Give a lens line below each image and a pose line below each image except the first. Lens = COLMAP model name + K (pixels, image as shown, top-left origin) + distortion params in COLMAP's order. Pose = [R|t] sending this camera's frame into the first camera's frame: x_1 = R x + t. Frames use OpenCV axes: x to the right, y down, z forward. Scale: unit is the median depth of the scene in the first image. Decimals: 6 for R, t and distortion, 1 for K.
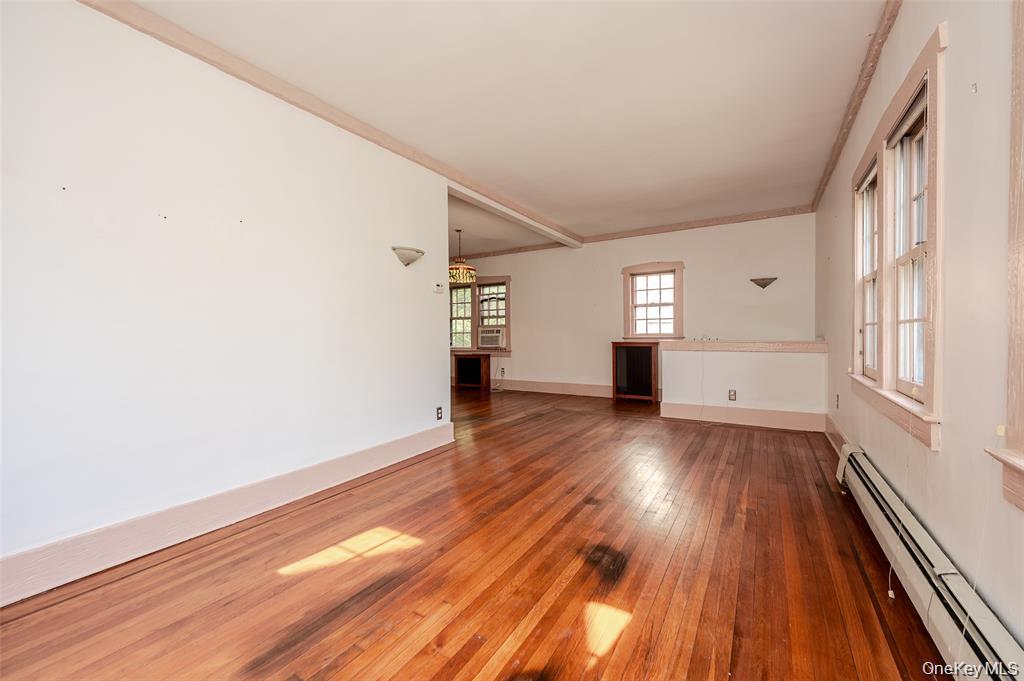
lens RADIAL K [[404.0, 0, 510.0], [0, 404.0, 336.7], [0, 0, 1]] dist [-0.000935, -0.000039]
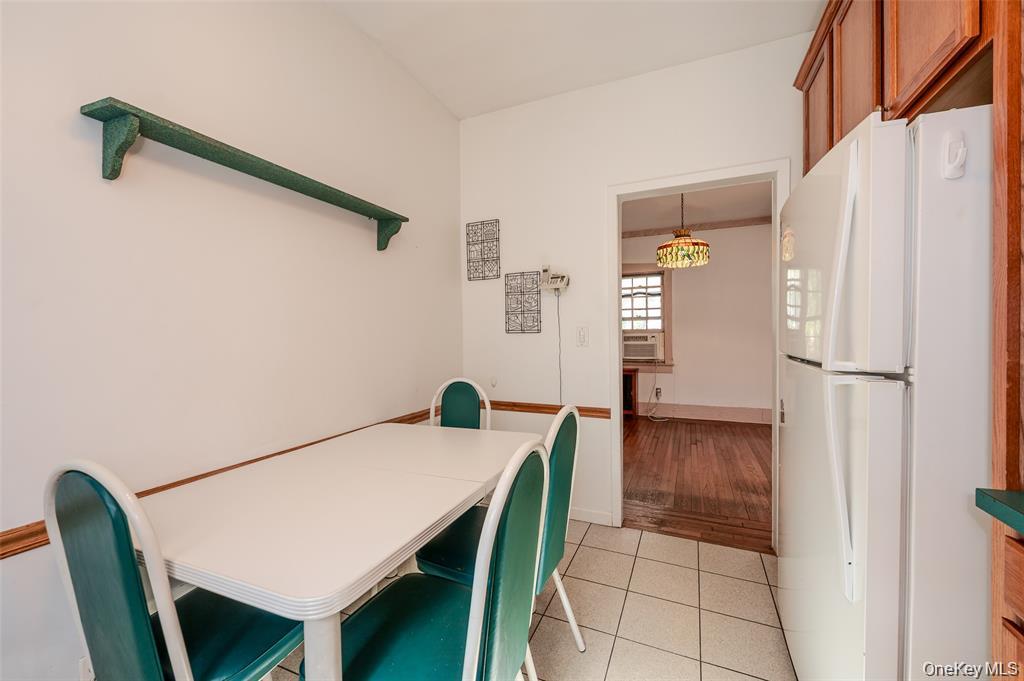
lens RADIAL K [[404.0, 0, 510.0], [0, 404.0, 336.7], [0, 0, 1]] dist [-0.000935, -0.000039]
pose [[0.990697, 0.000940, 0.136085, -0.383947], [-0.000213, 0.999986, -0.005356, -0.011497], [-0.136088, 0.005277, 0.990683, 0.301331]]
